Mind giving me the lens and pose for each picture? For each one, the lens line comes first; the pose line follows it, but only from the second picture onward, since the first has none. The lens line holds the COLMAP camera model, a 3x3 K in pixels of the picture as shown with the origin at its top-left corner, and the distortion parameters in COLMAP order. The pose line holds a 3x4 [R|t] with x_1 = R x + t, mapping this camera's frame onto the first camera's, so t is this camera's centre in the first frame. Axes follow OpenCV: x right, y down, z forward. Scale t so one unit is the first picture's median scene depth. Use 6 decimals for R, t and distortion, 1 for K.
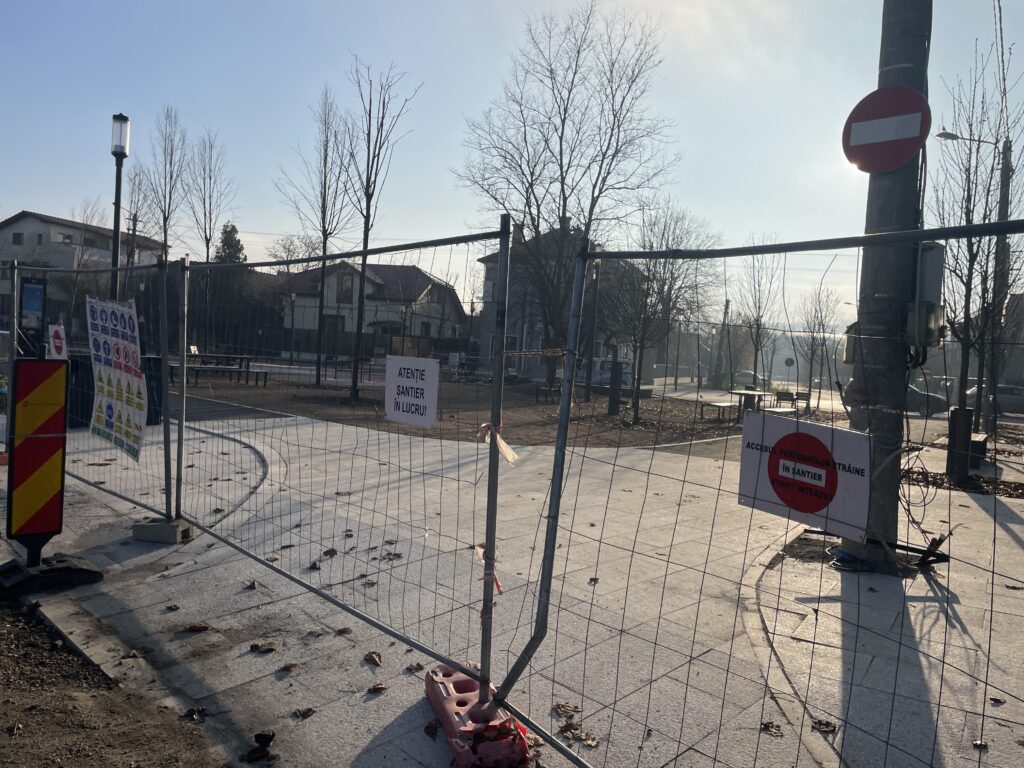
lens RADIAL K [[773.3, 0, 514.1], [0, 773.3, 383.7], [0, 0, 1]] dist [0.111173, -0.141242]
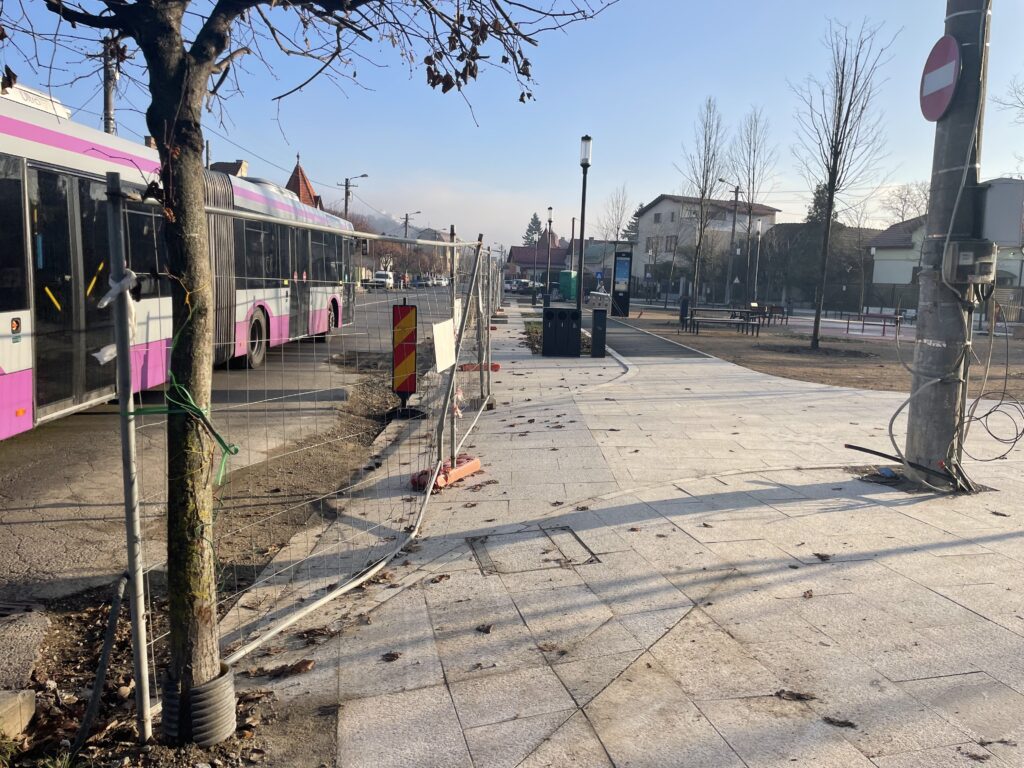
lens RADIAL K [[773.3, 0, 514.1], [0, 773.3, 383.7], [0, 0, 1]] dist [0.111173, -0.141242]
pose [[0.703709, 0.059382, -0.708003, 0.269831], [-0.022417, 0.997861, 0.061412, 0.011089], [0.710135, -0.027345, 0.703535, -0.053429]]
